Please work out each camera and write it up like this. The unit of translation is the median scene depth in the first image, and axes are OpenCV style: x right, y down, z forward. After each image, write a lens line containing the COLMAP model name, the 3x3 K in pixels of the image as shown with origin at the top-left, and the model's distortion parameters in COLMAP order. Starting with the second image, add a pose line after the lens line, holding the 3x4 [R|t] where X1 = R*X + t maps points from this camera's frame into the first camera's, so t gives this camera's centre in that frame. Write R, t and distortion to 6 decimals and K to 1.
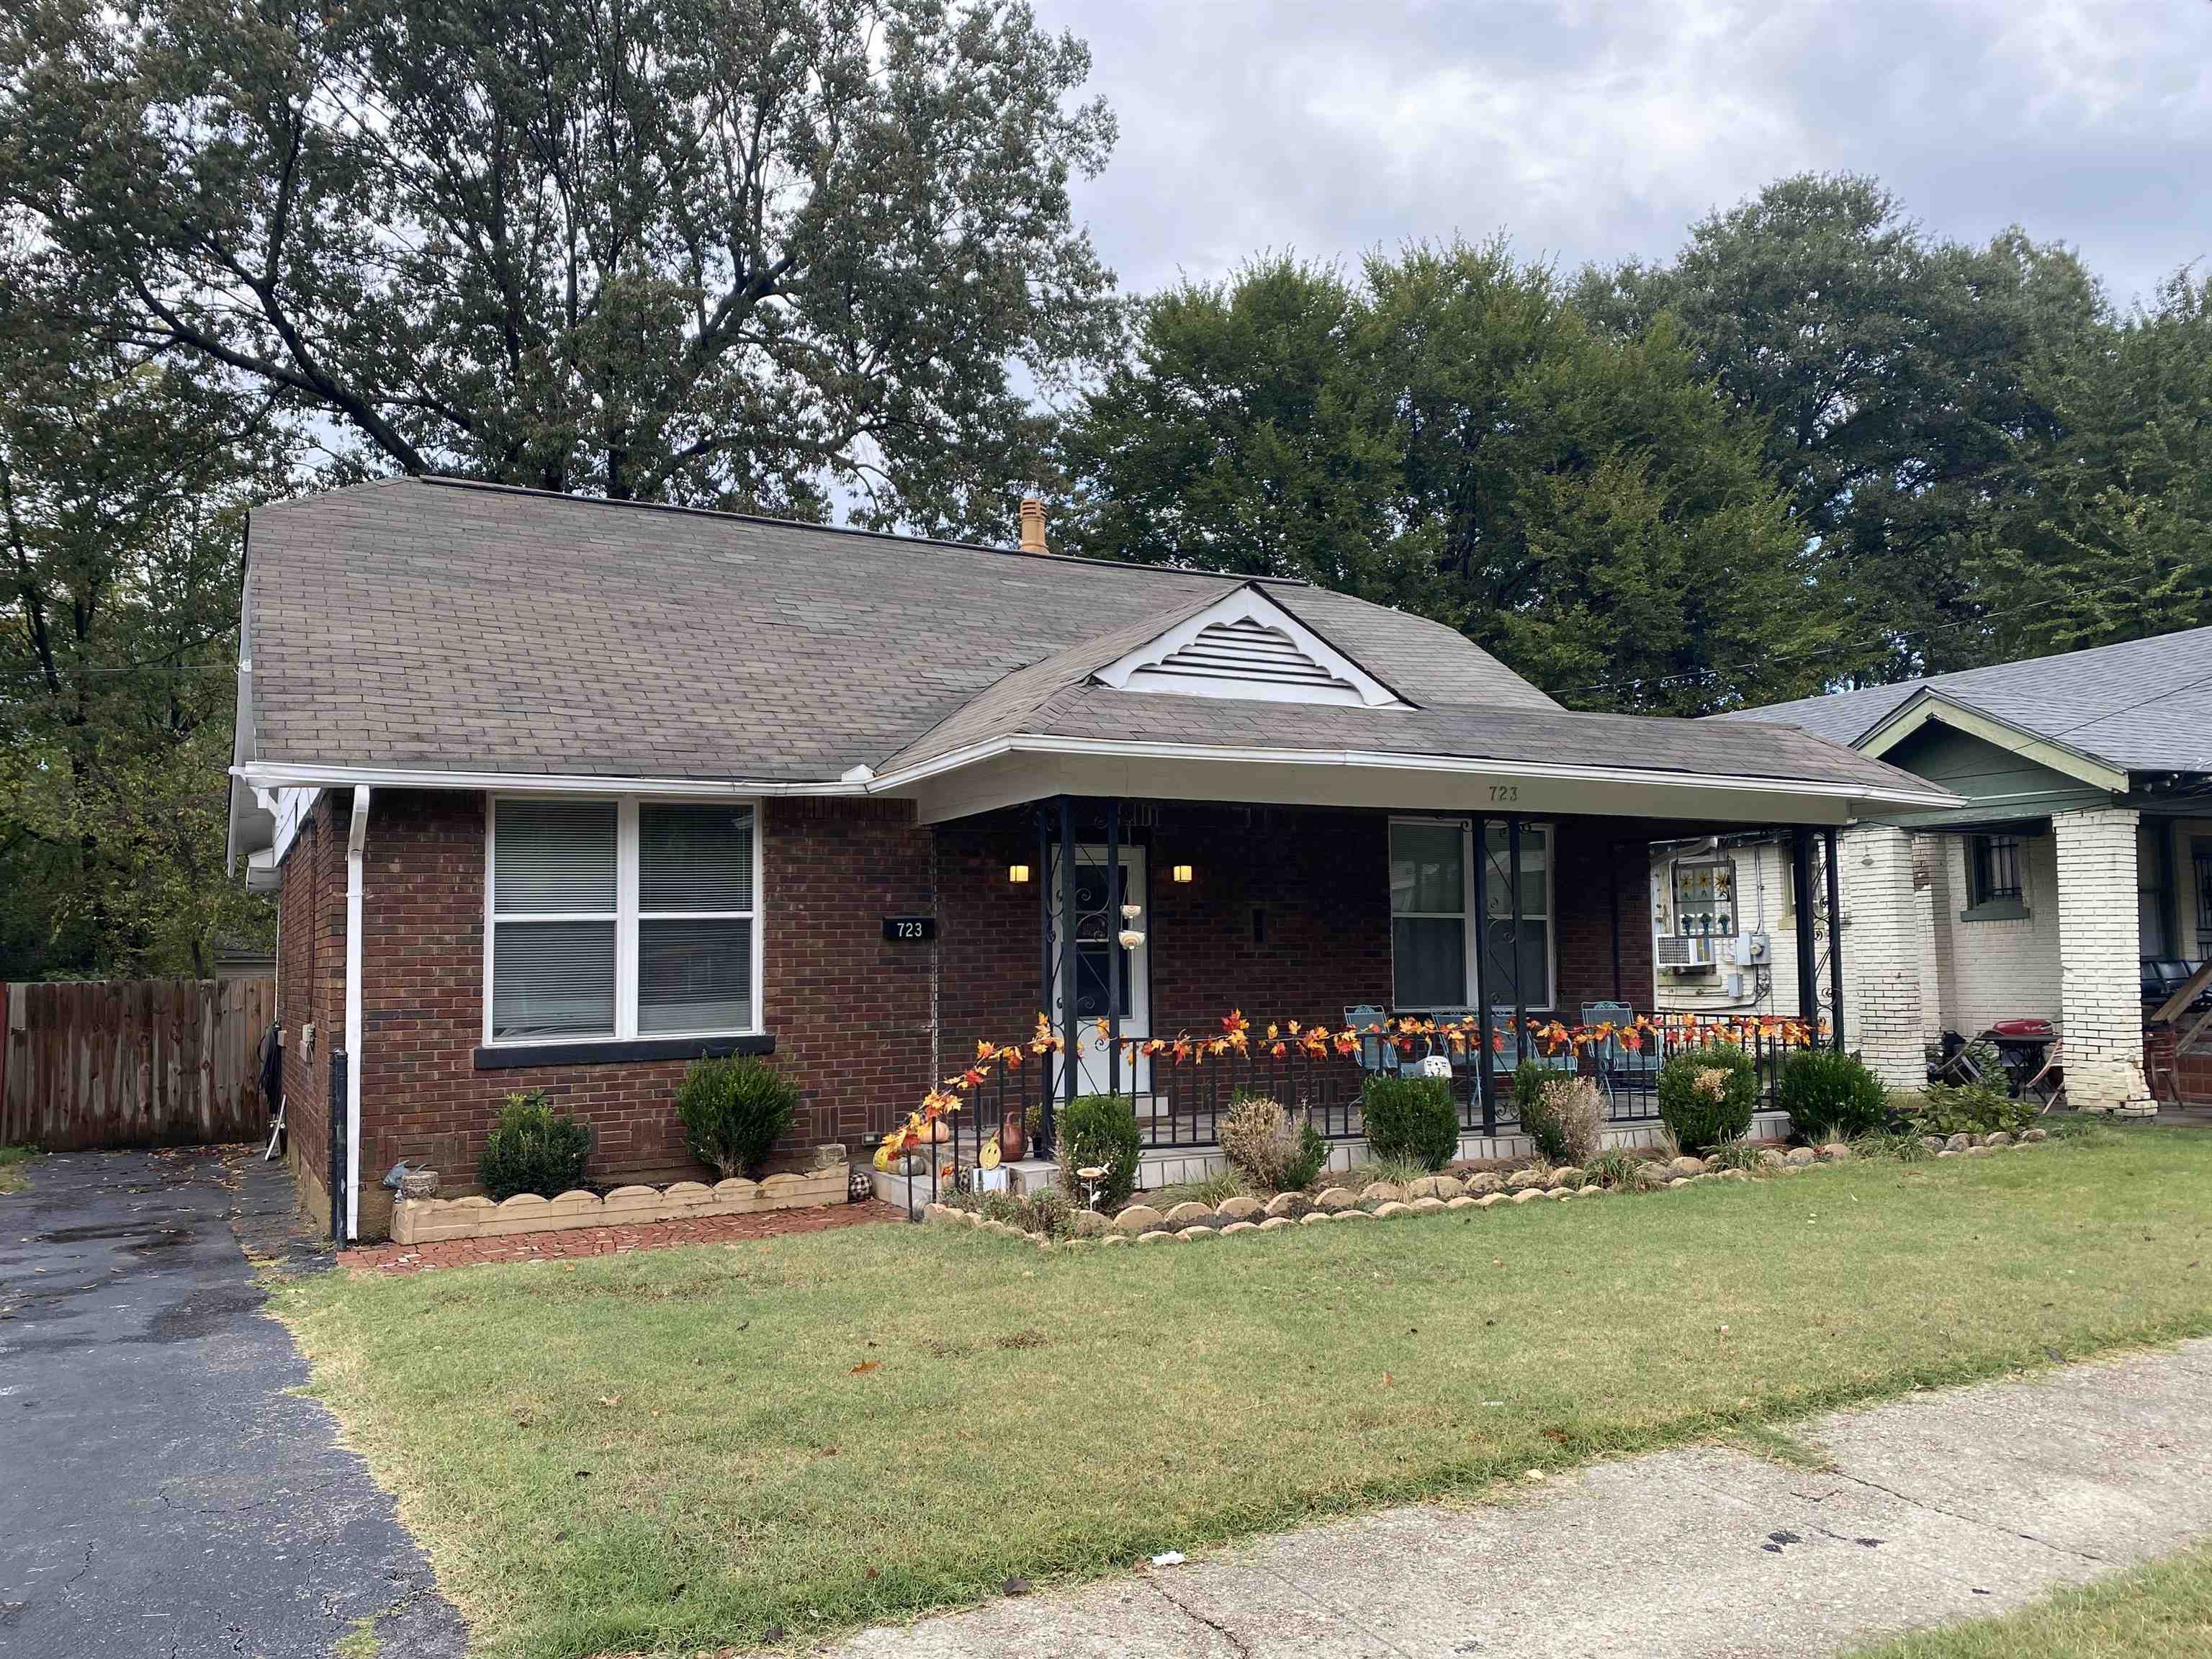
lens RADIAL K [[1664.8, 0, 1102.7], [0, 1664.8, 837.6], [0, 0, 1]] dist [0.009586, -0.011402]
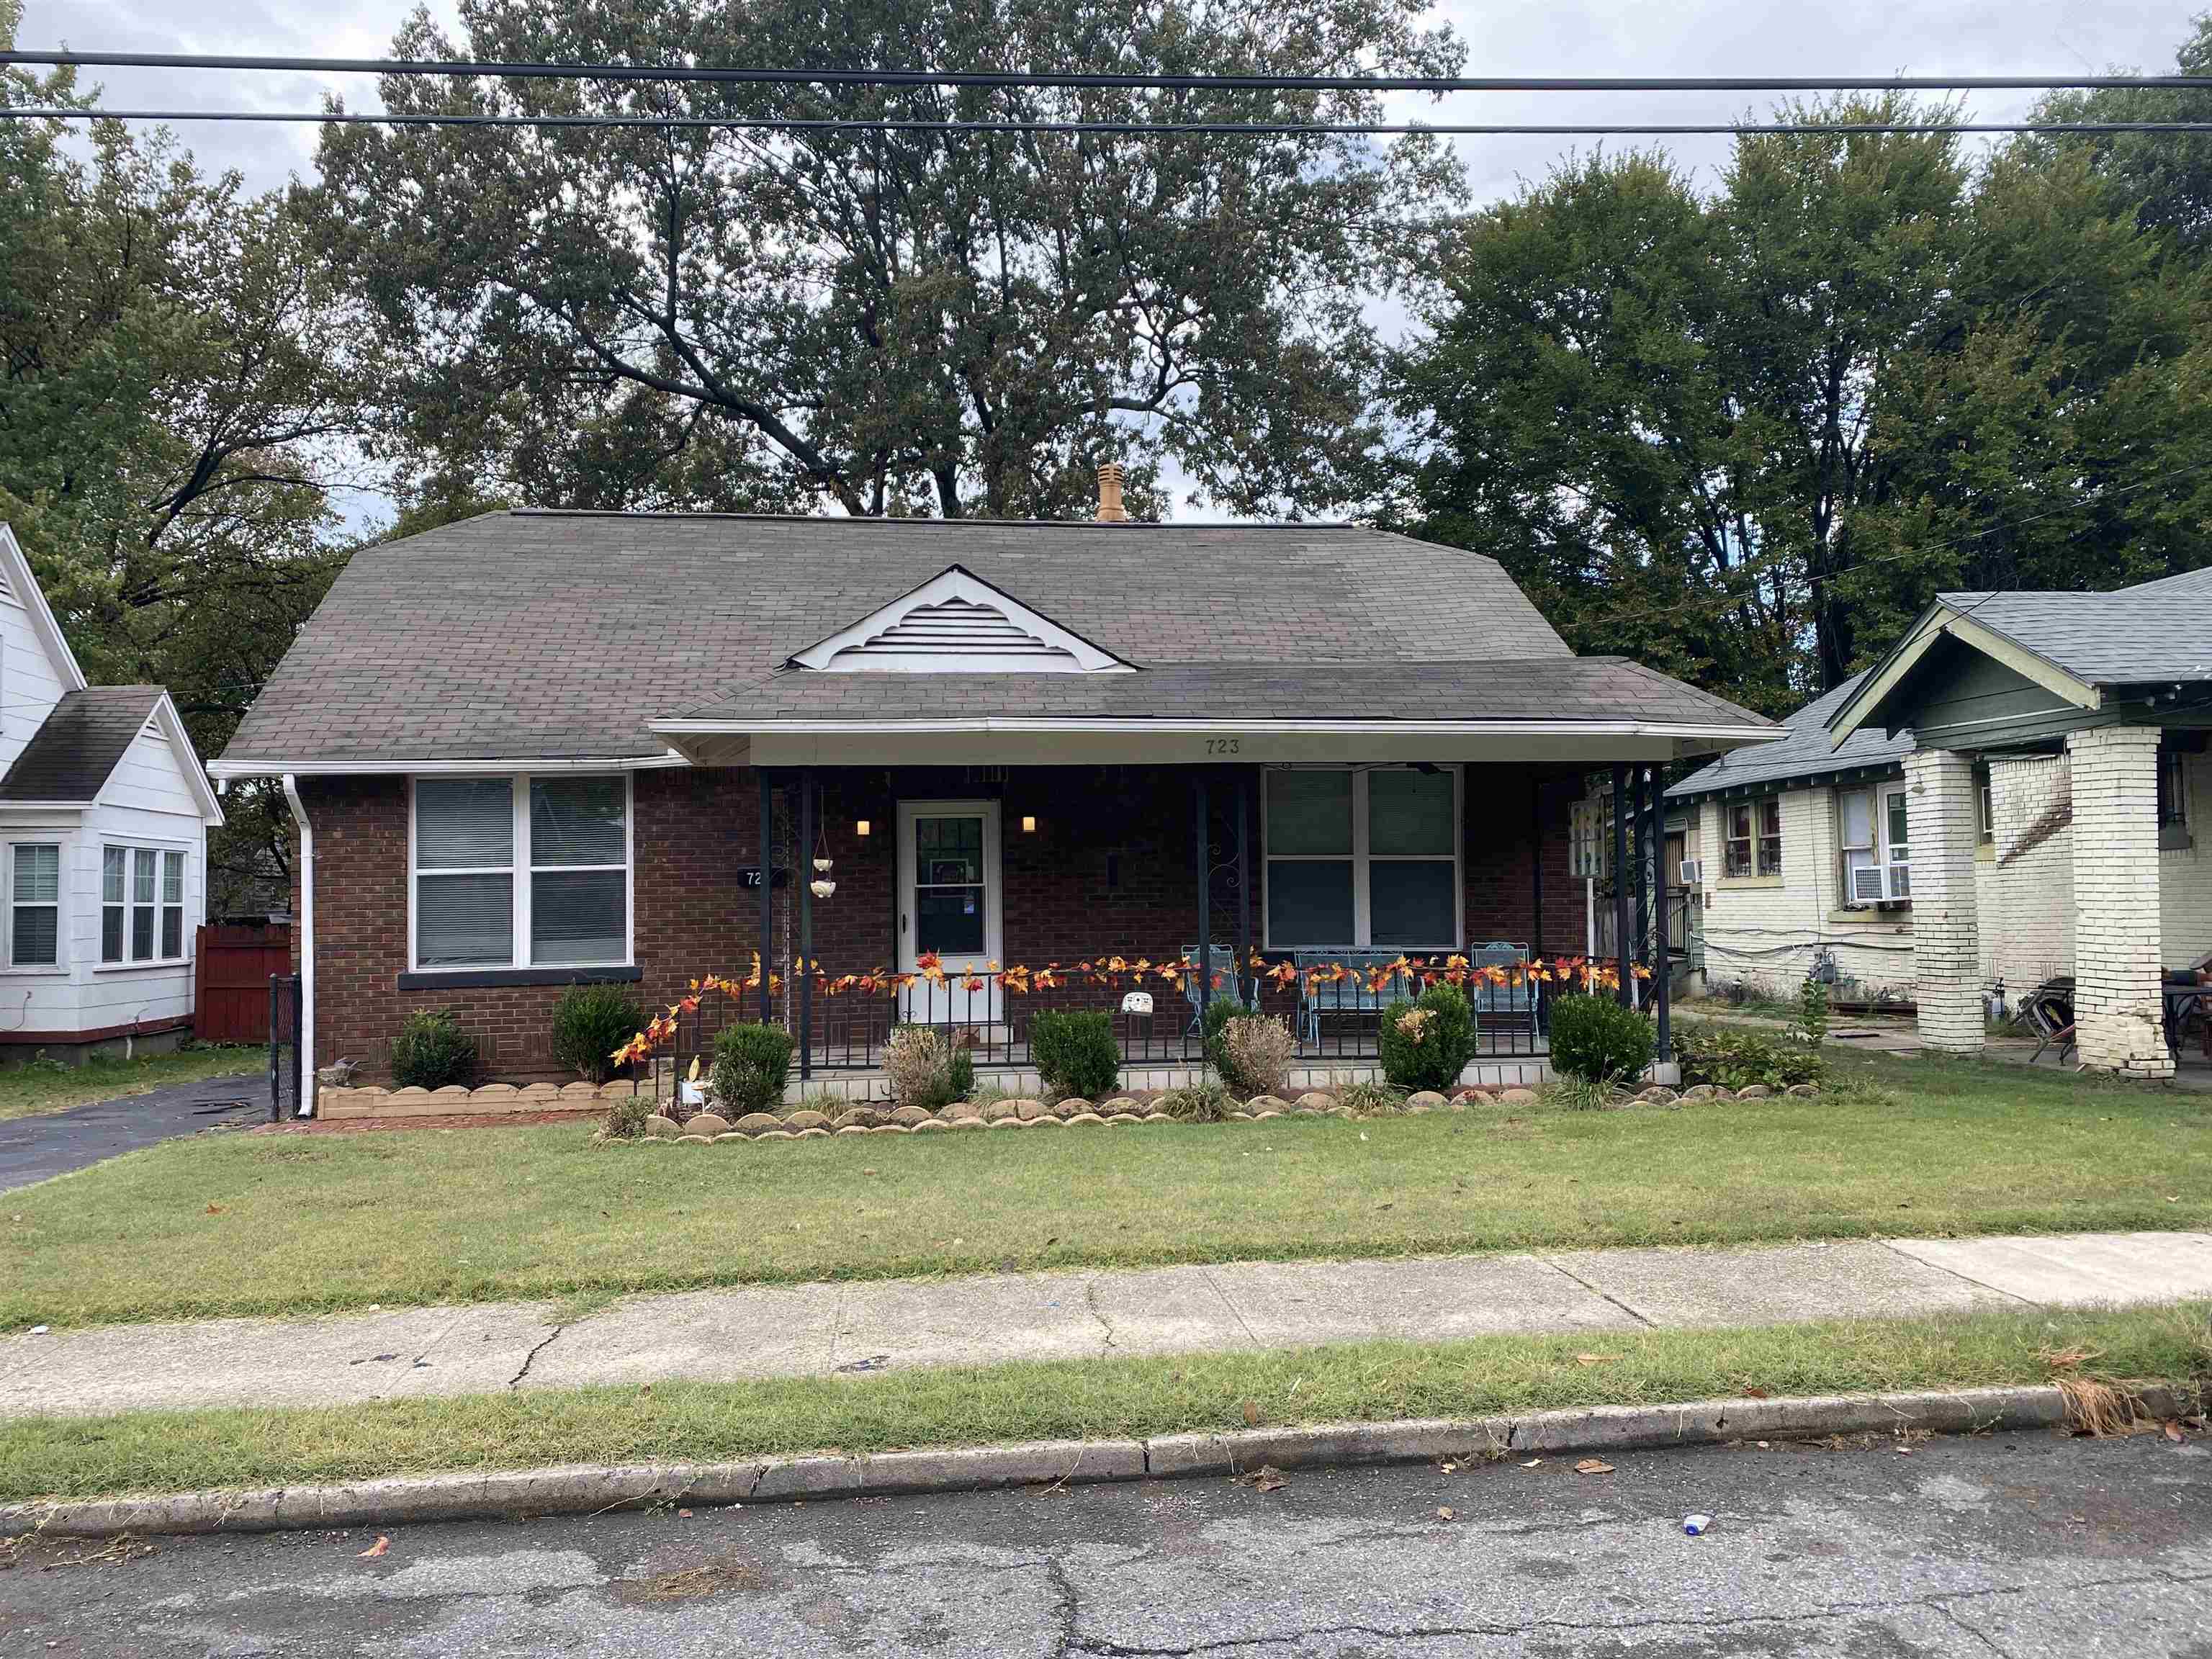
lens RADIAL K [[1664.8, 0, 1097.0], [0, 1664.8, 827.4], [0, 0, 1]] dist [0.009586, -0.011402]
pose [[0.934736, -0.016369, -0.354966, 0.547892], [0.029630, 0.999050, 0.031954, -0.011121], [0.354106, -0.040386, 0.934333, -0.010384]]
